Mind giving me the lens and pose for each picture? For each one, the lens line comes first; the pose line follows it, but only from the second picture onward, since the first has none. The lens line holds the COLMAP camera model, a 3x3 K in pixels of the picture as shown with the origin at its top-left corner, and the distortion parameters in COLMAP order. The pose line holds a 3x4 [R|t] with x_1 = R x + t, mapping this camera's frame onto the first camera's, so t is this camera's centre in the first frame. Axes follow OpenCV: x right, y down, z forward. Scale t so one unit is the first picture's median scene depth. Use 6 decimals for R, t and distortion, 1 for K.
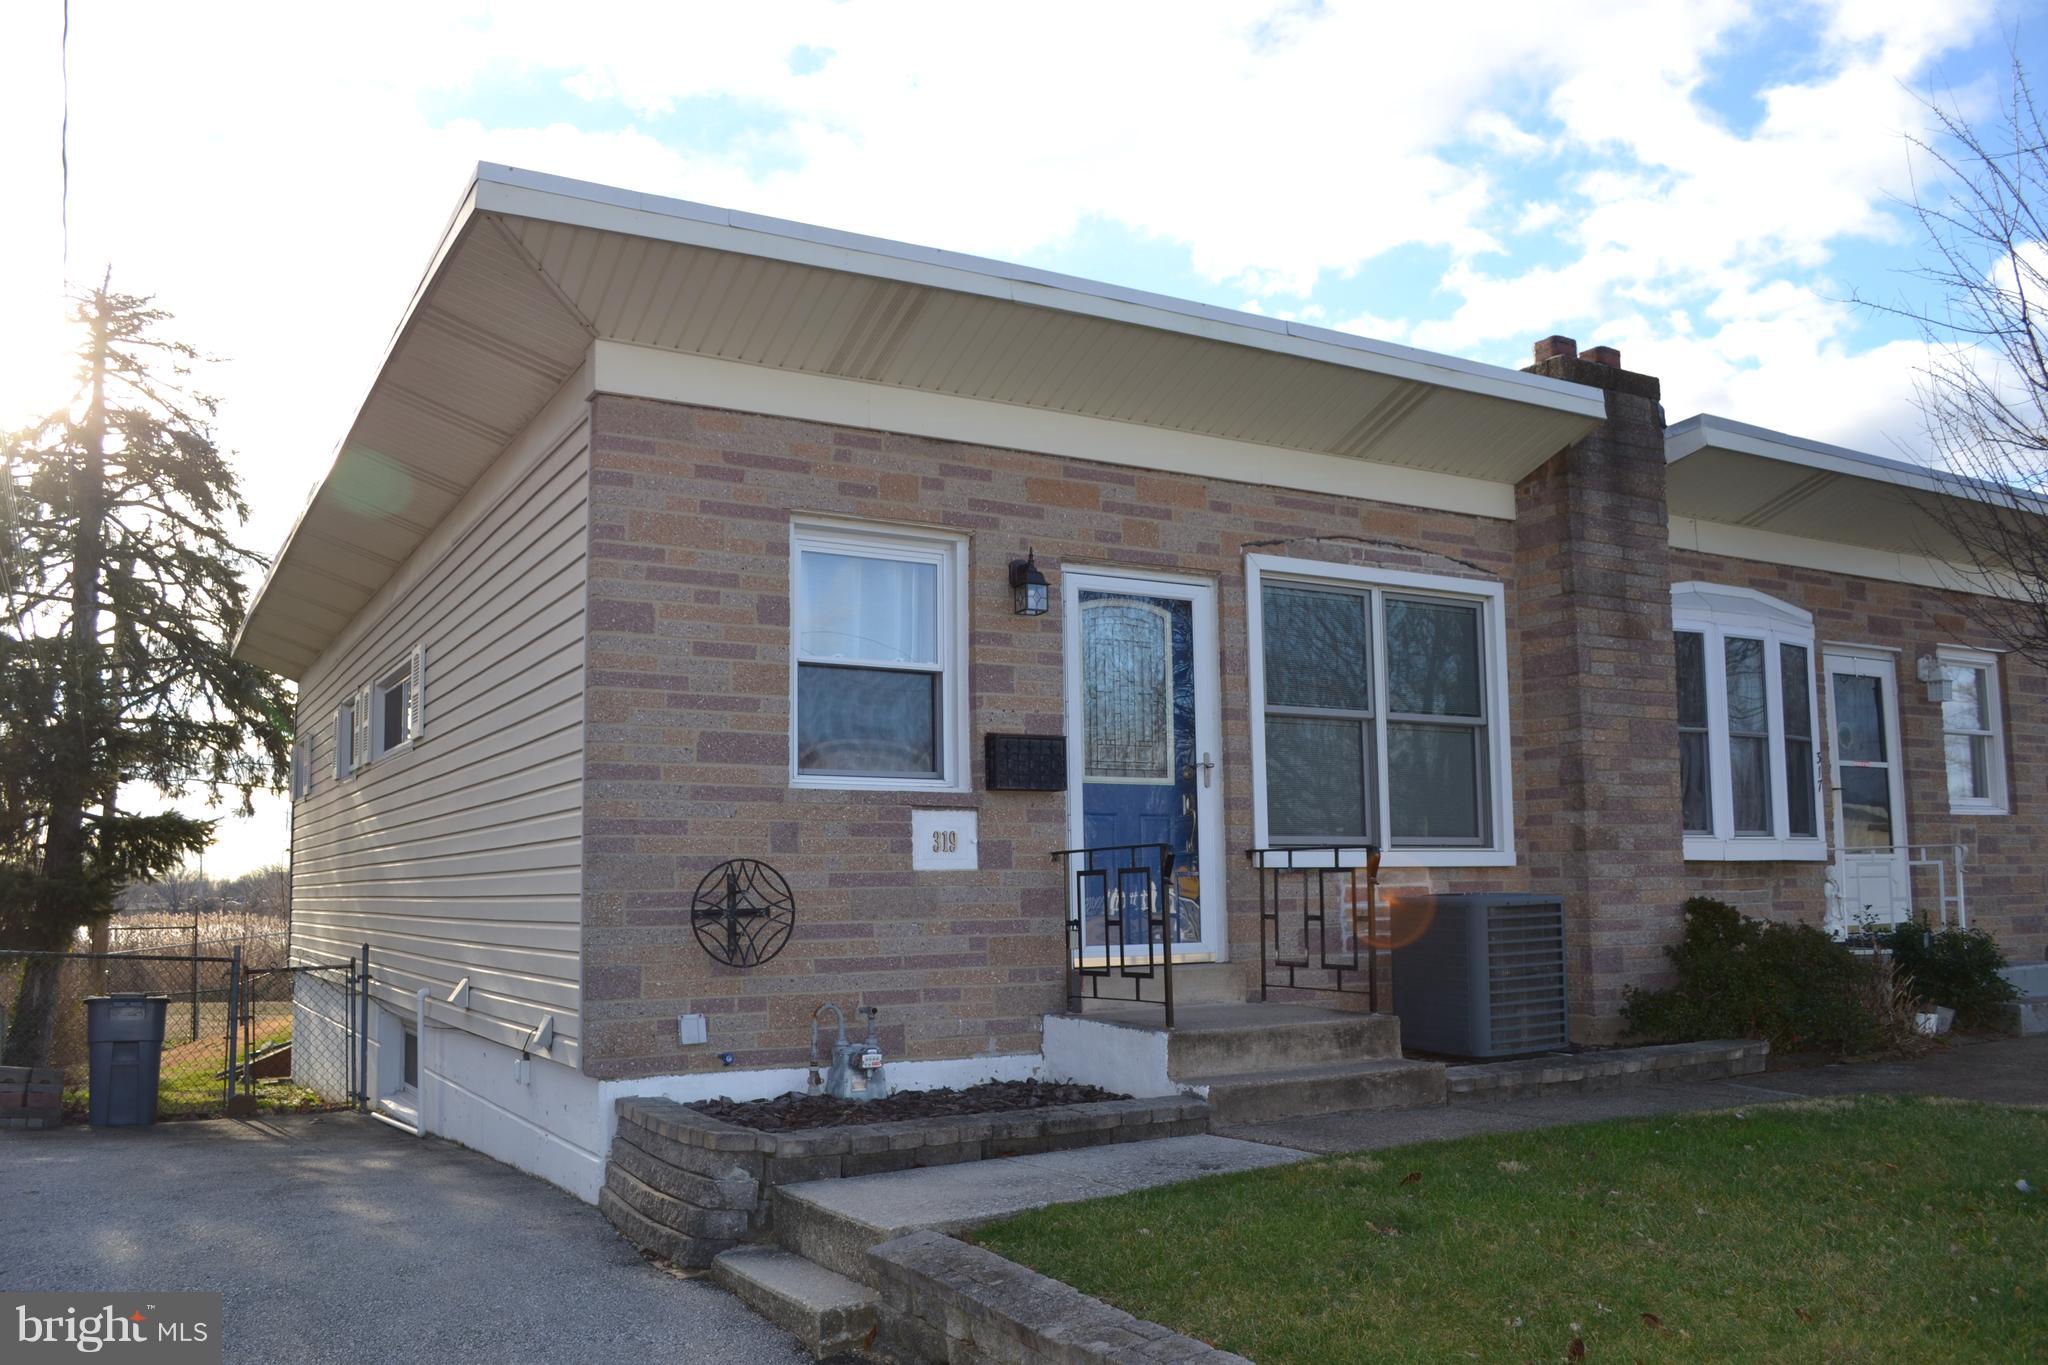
lens RADIAL K [[1638.1, 0, 1019.8], [0, 1638.1, 690.6], [0, 0, 1]] dist [-0.083189, 0.009467]
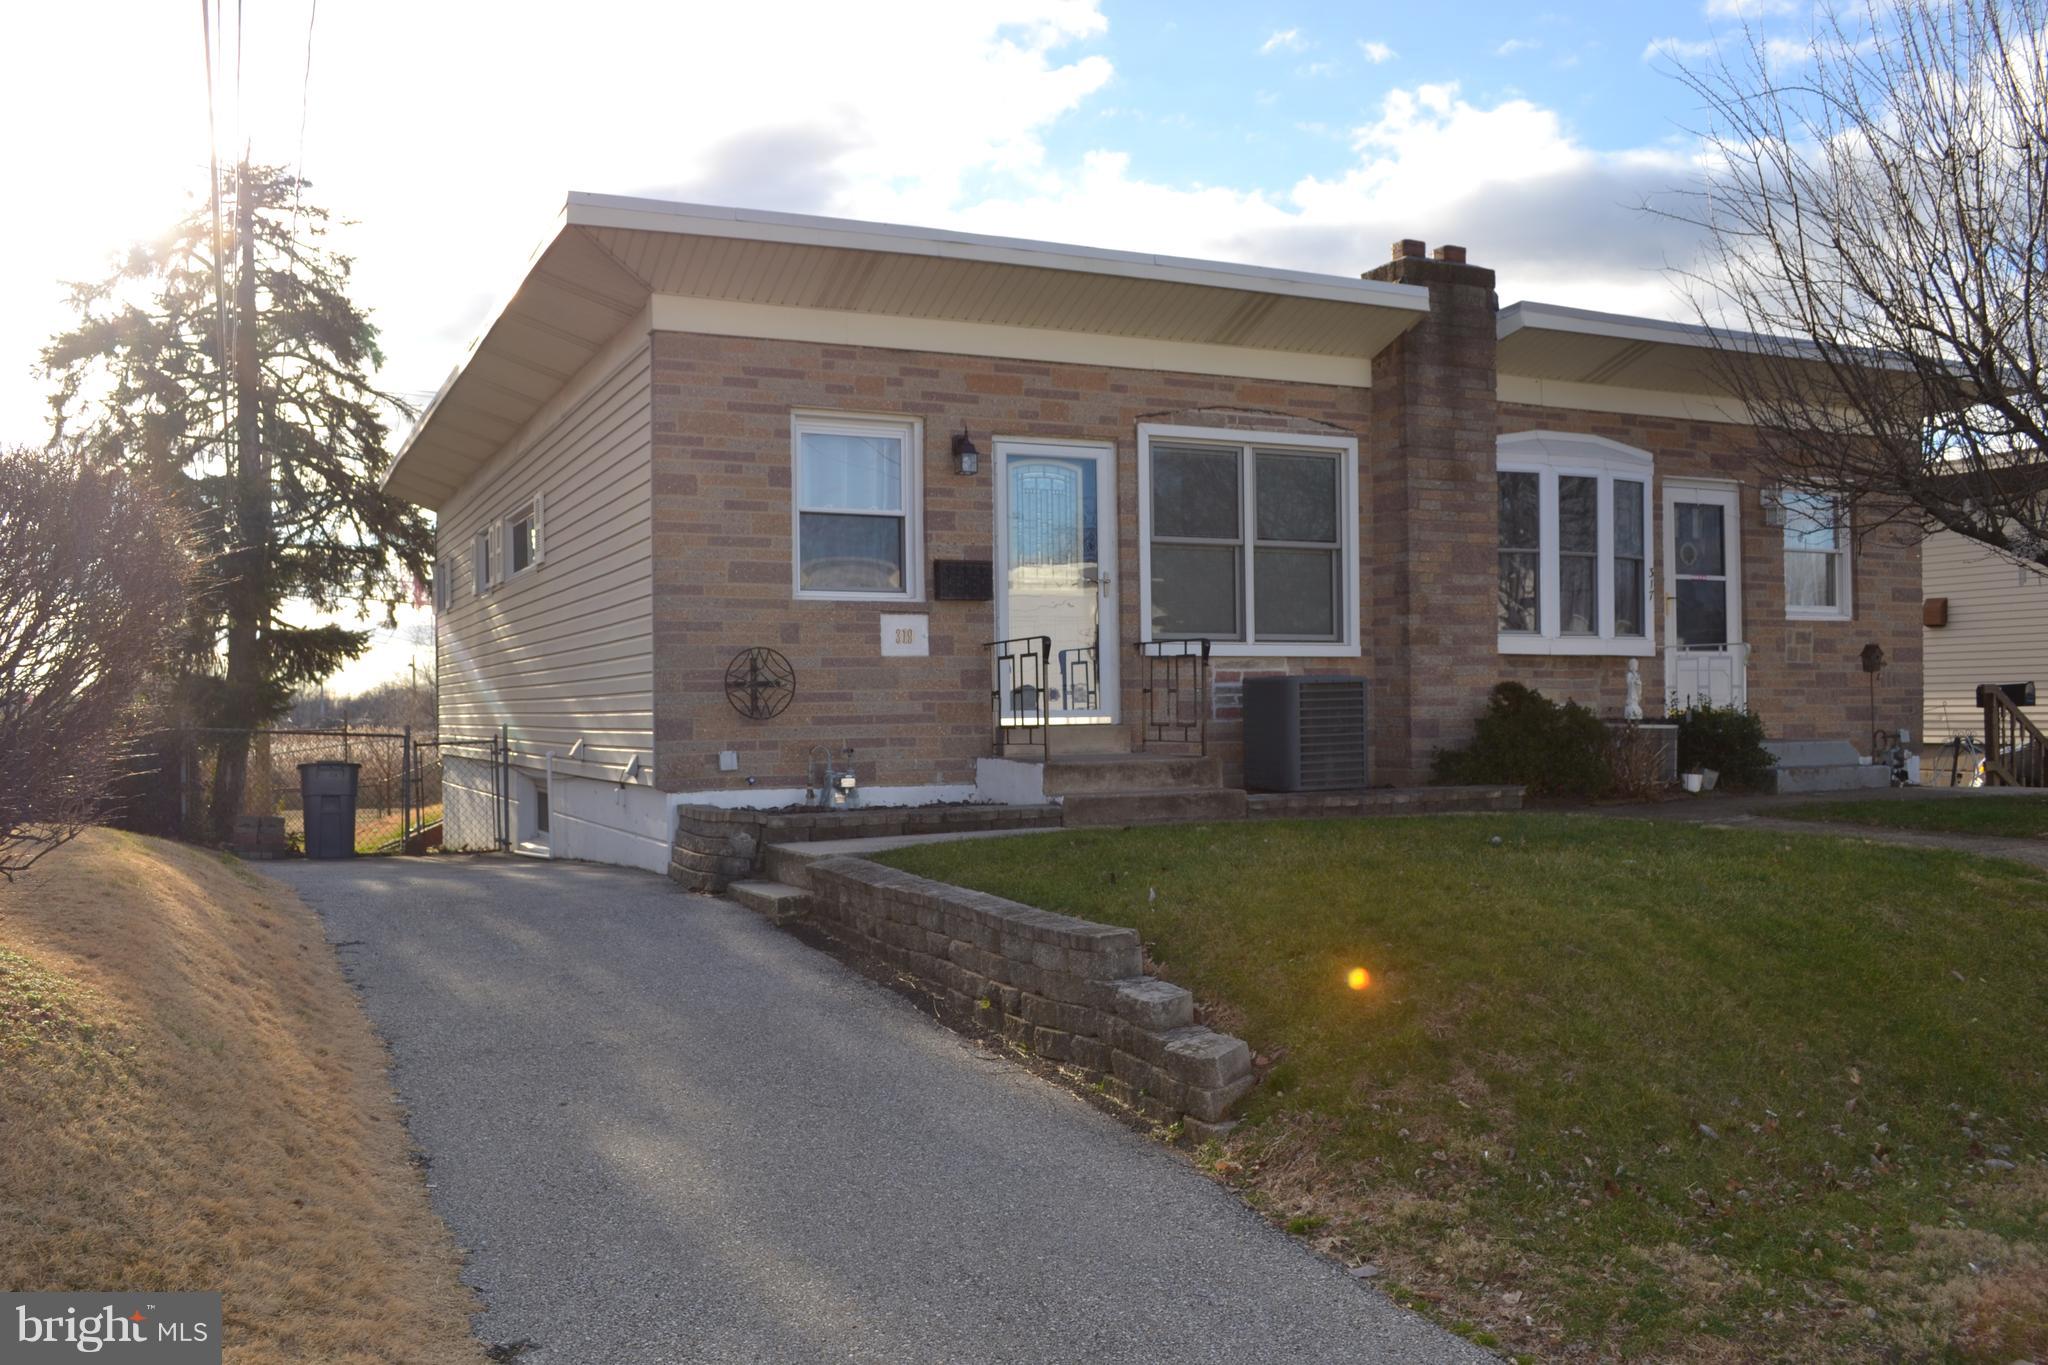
lens RADIAL K [[1757.8, 0, 1024.4], [0, 1757.8, 684.2], [0, 0, 1]] dist [-0.080979, 0.015972]
pose [[0.996551, -0.000620, -0.082976, 0.157749], [0.009667, 0.994030, 0.108680, -0.027129], [0.082413, -0.109108, 0.990608, -0.439549]]
